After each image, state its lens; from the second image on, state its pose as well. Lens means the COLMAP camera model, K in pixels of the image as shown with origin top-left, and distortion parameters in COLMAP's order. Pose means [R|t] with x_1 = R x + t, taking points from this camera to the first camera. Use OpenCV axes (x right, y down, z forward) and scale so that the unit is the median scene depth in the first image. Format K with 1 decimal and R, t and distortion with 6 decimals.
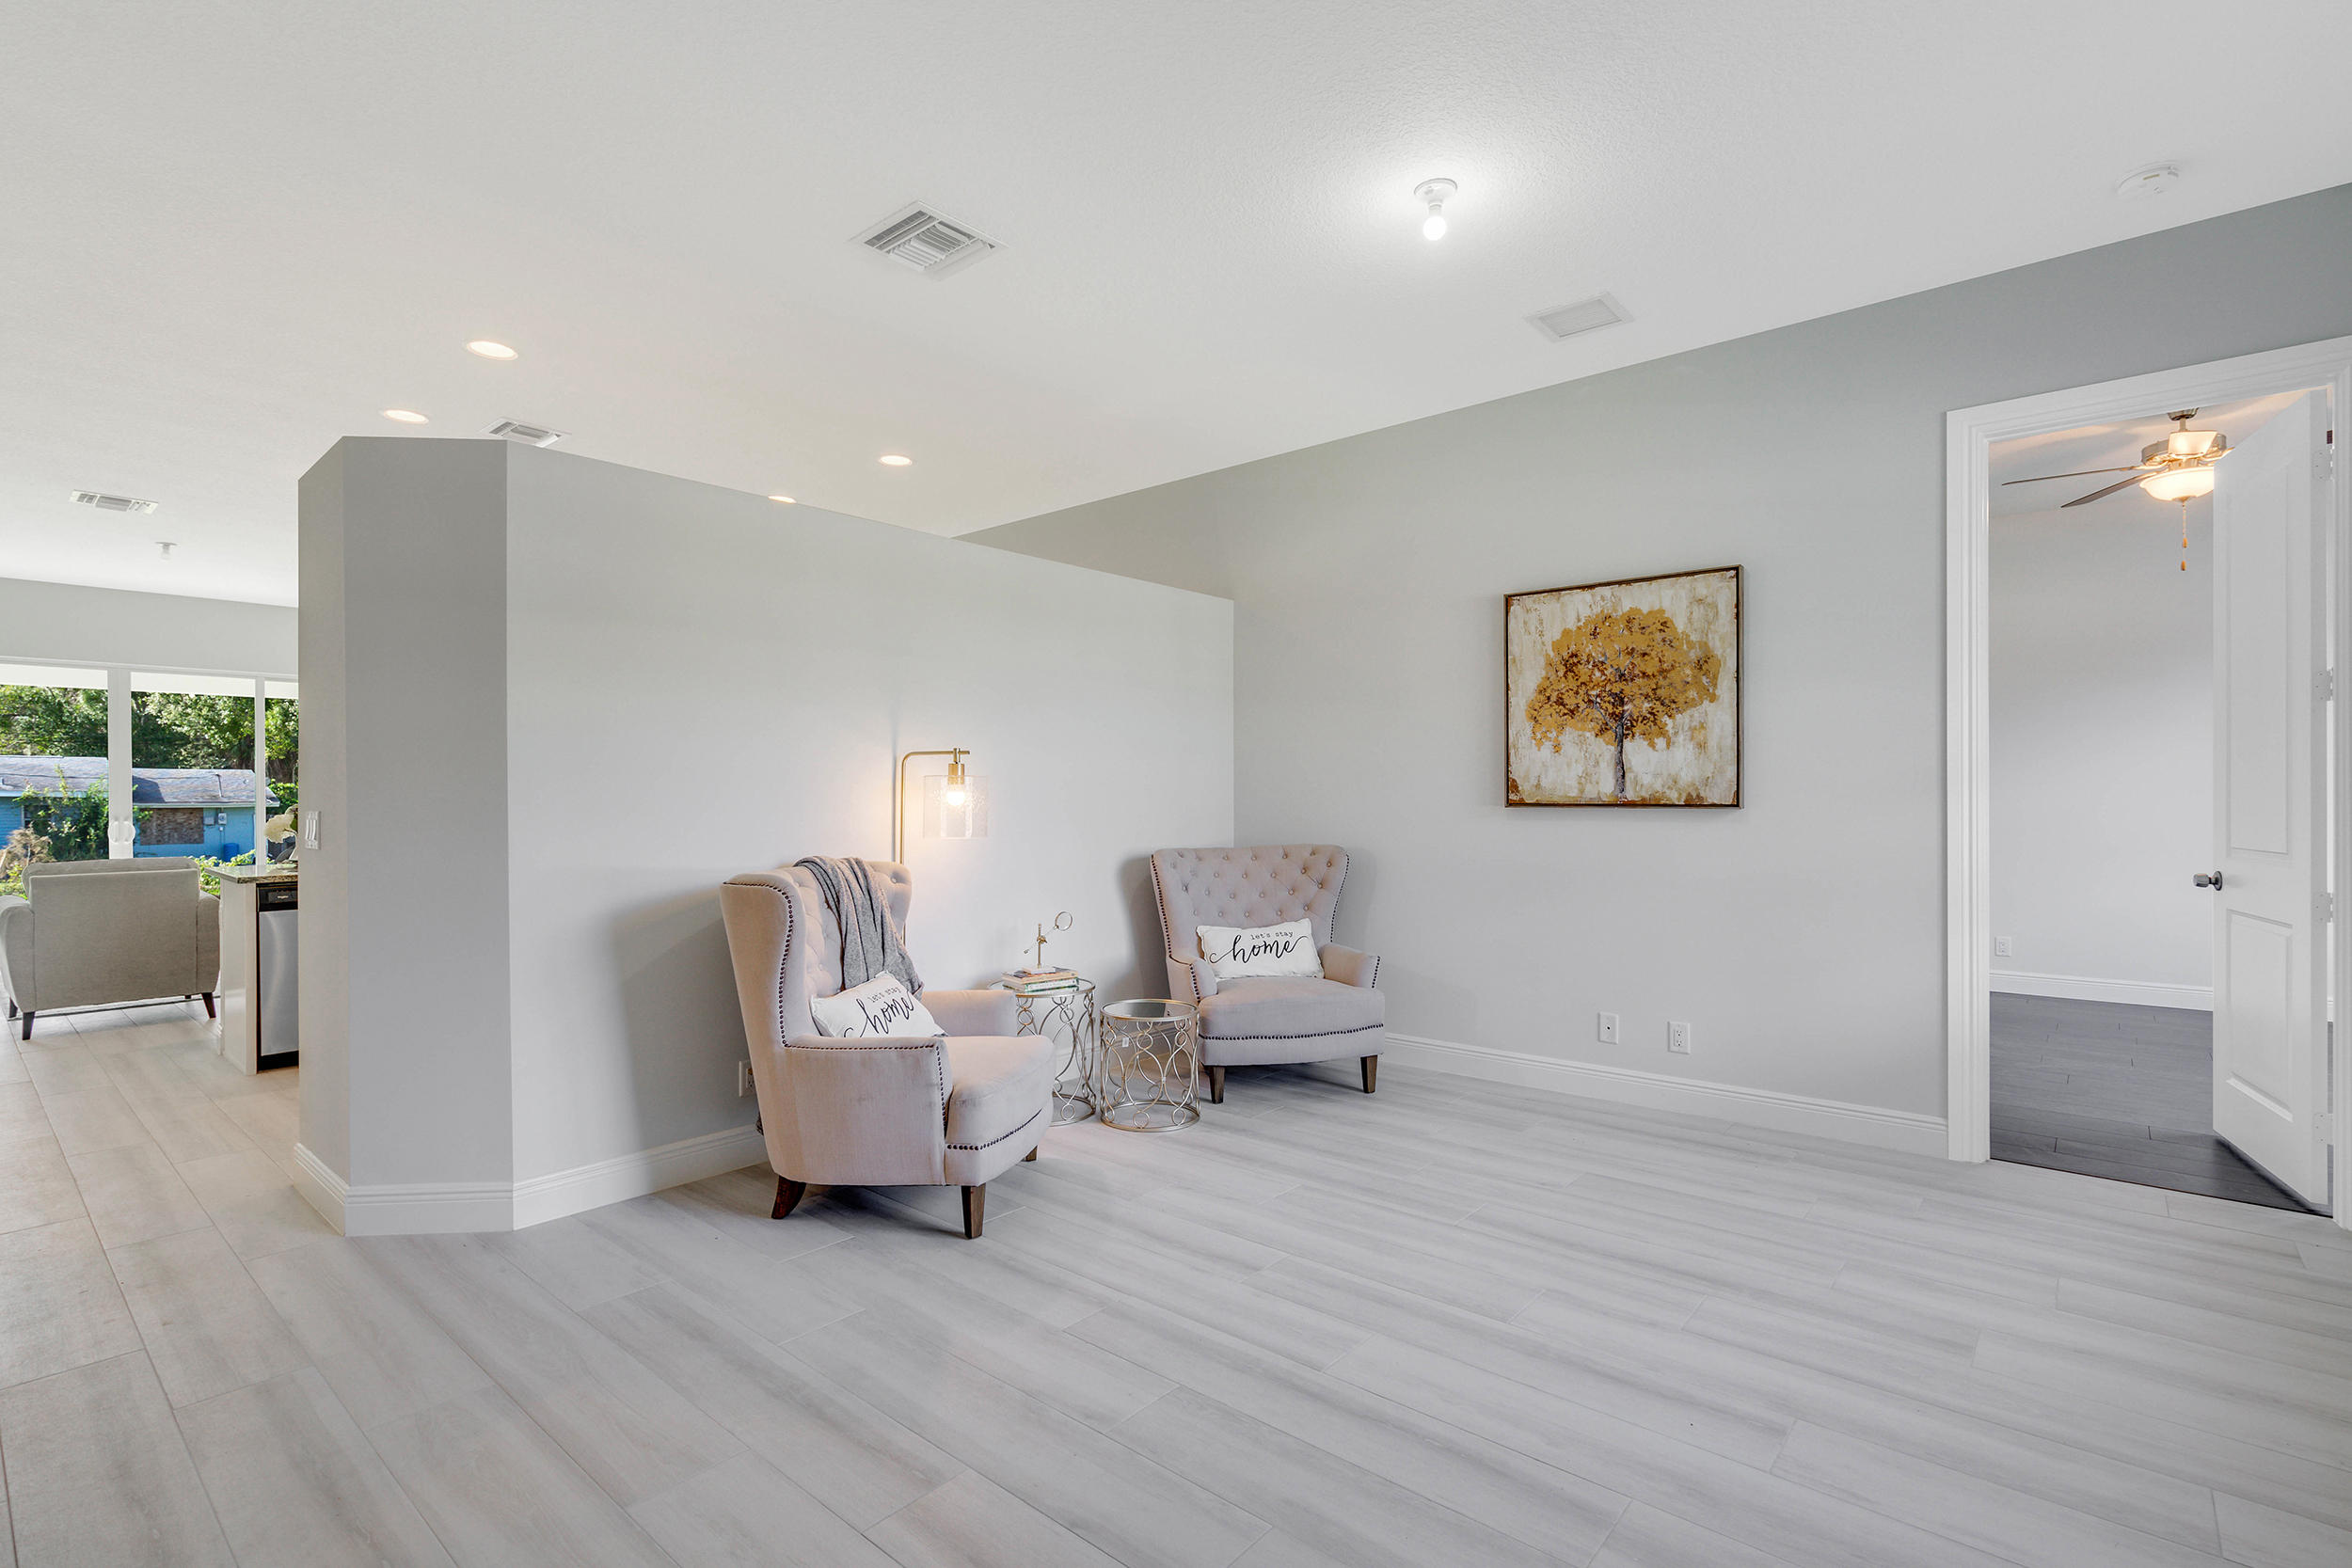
lens RADIAL K [[1051.0, 0, 1176.8], [0, 1051.0, 795.3], [0, 0, 1]] dist [0.000716, 0.000264]
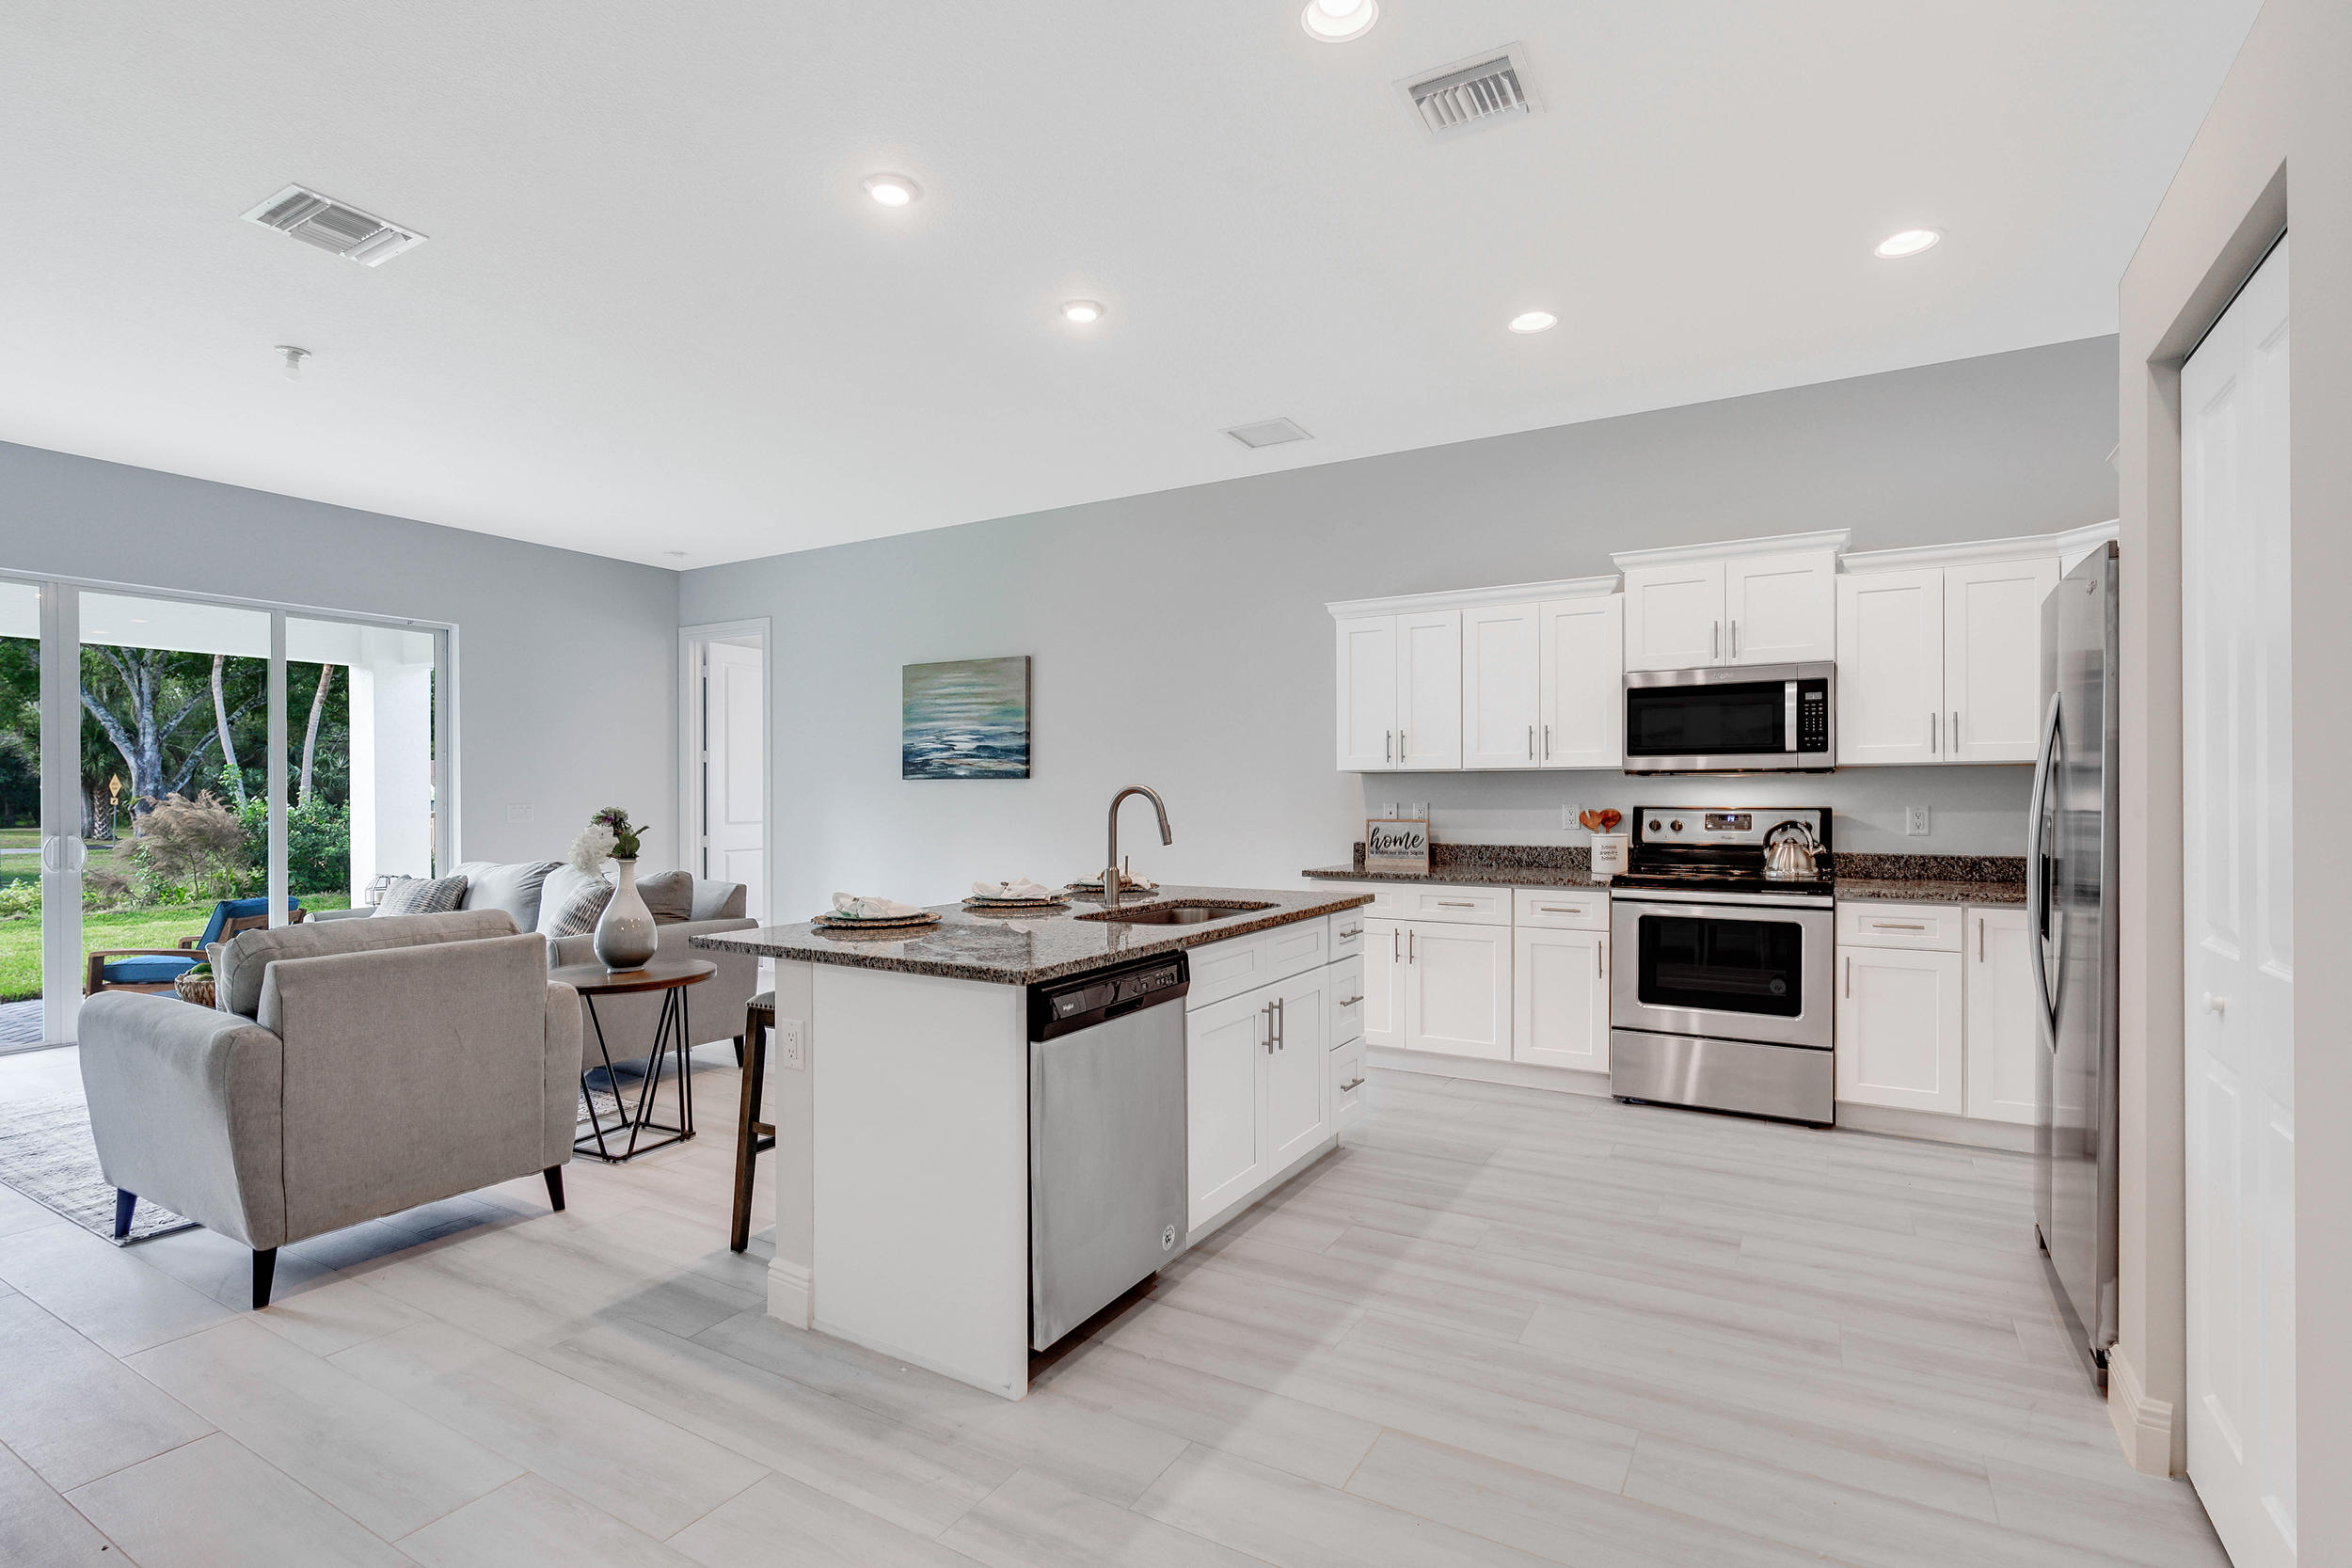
lens RADIAL K [[1070.1, 0, 1176.8], [0, 1070.1, 800.8], [0, 0, 1]] dist [-0.003001, -0.000326]
pose [[0.984577, -0.000804, 0.174948, -0.710222], [-0.000121, 0.999986, 0.005277, 0.000911], [-0.174950, -0.005216, 0.984563, 0.418295]]
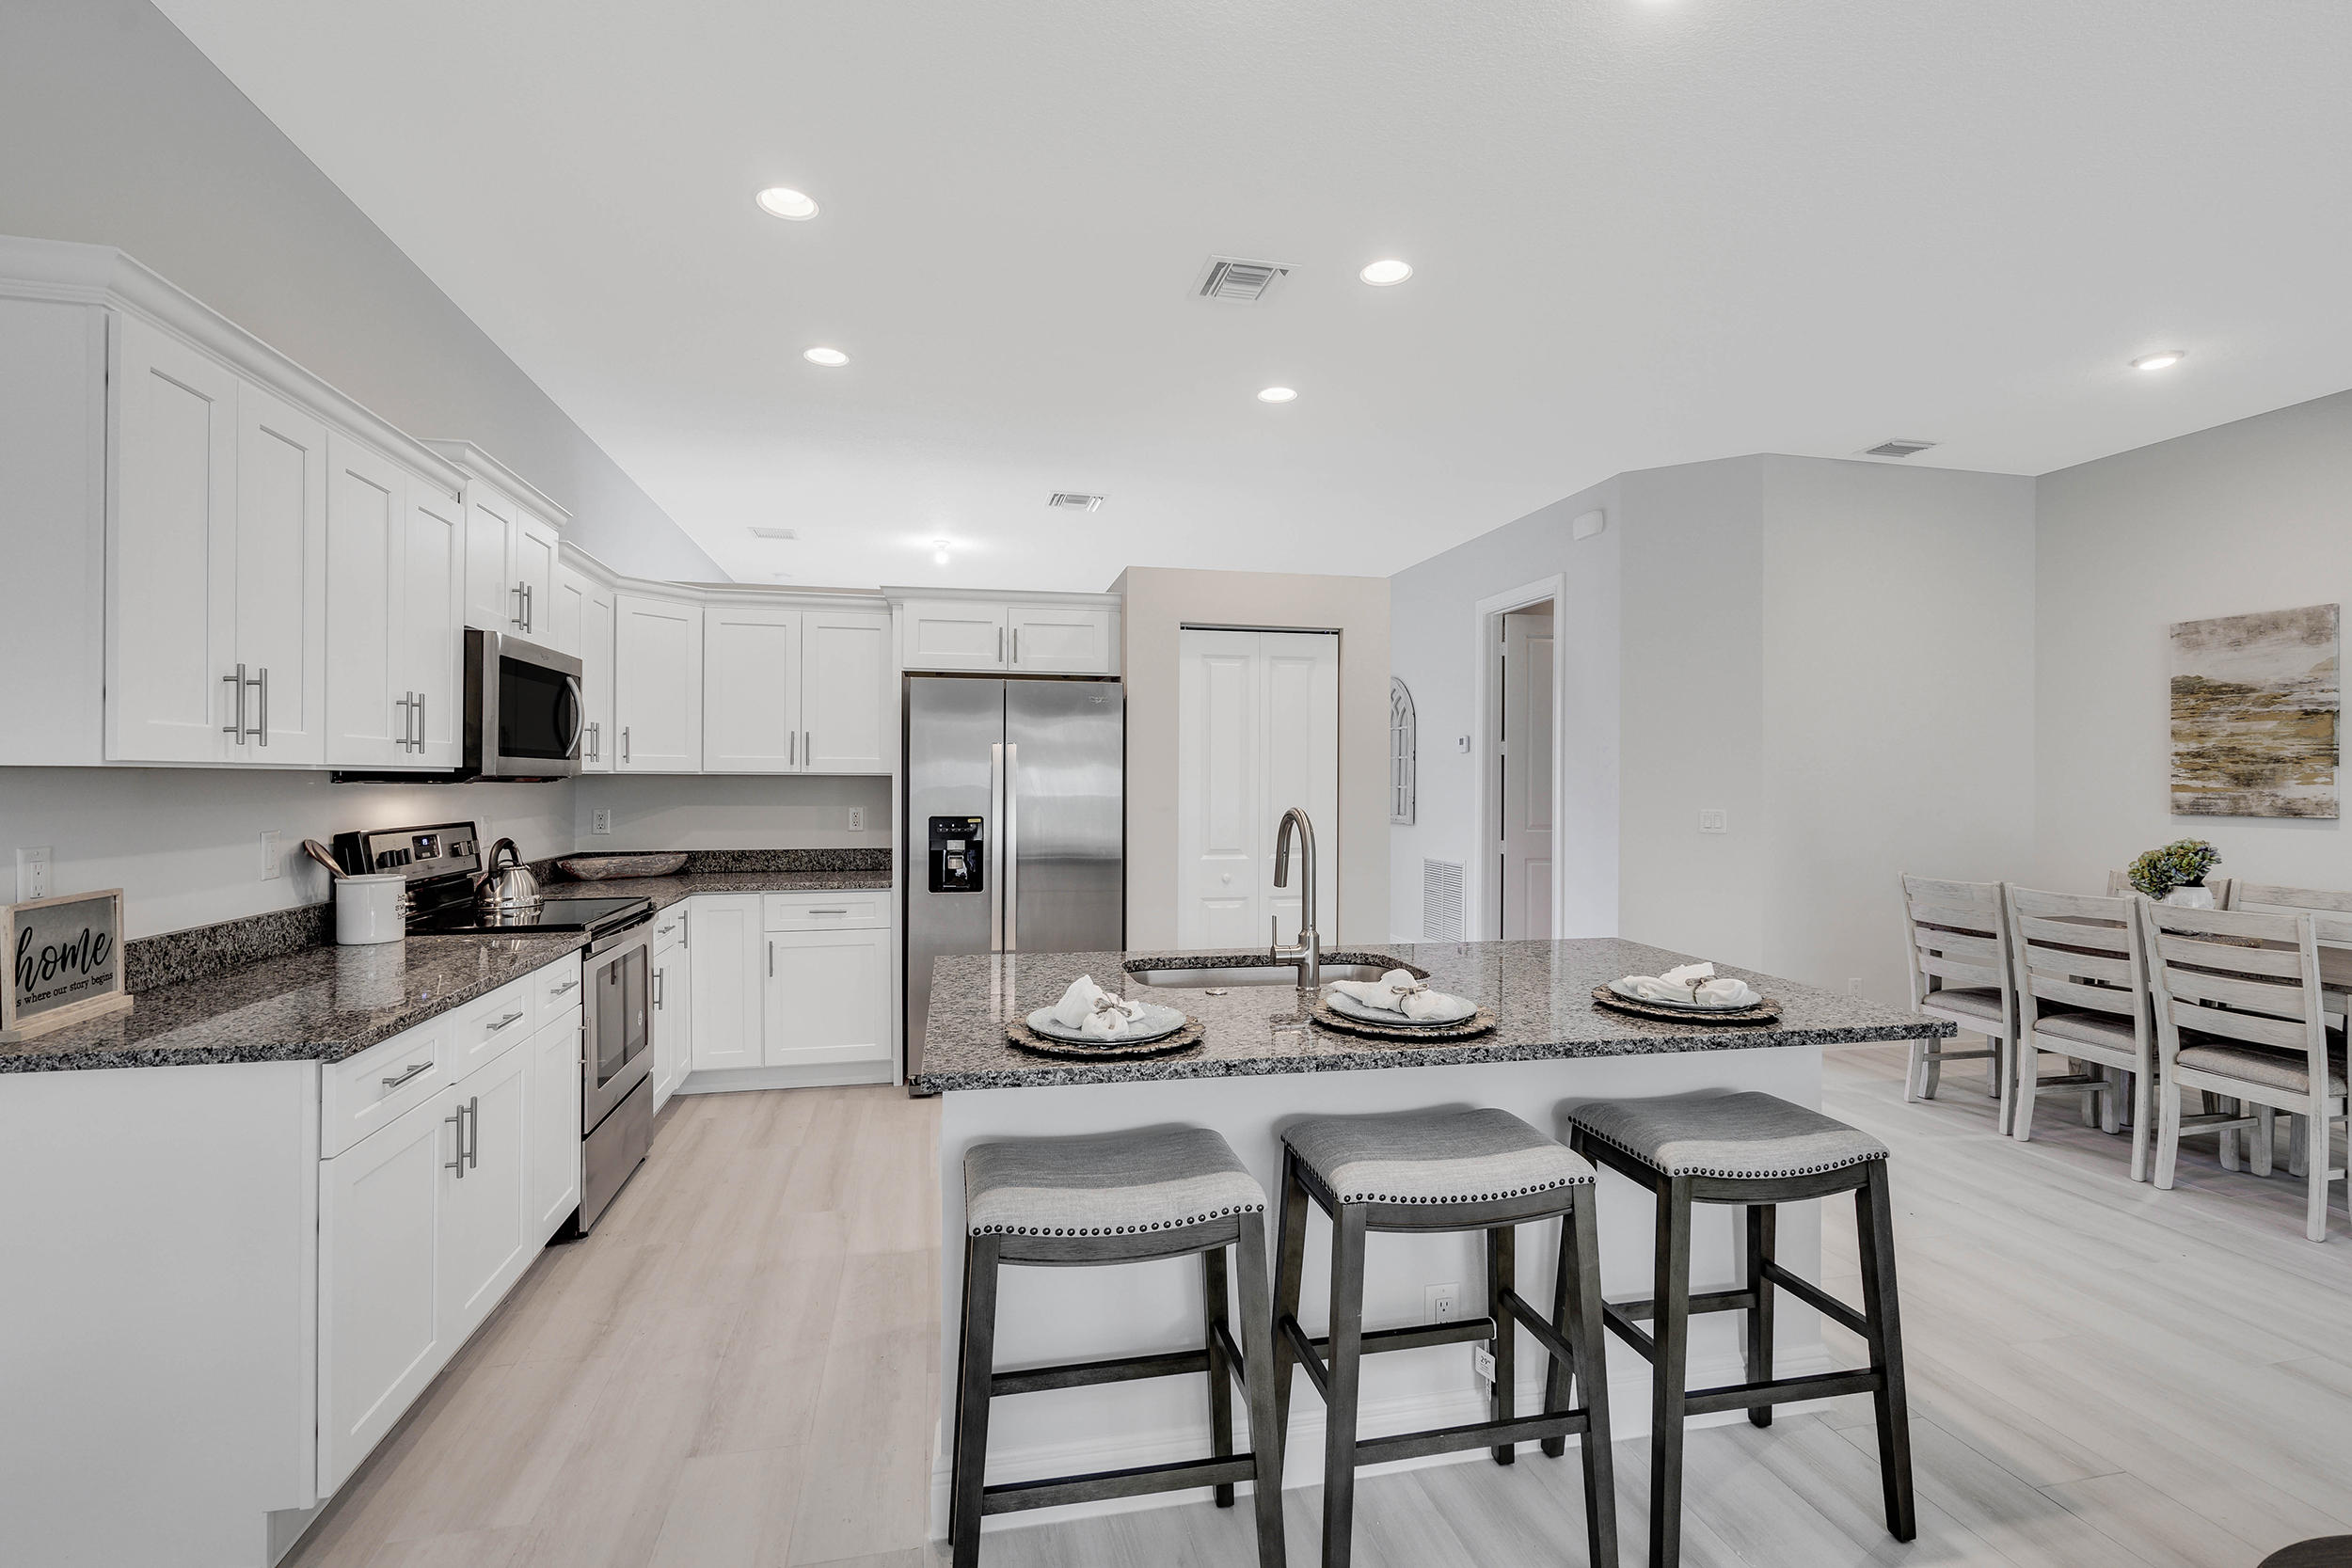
lens RADIAL K [[1064.3, 0, 1214.3], [0, 1064.3, 779.5], [0, 0, 1]] dist [-0.000551, -0.000098]
pose [[-0.813642, 0.000798, 0.581366, -0.839596], [-0.002622, 0.999984, -0.005042, -0.012401], [-0.581361, -0.005627, -0.813627, 1.309891]]
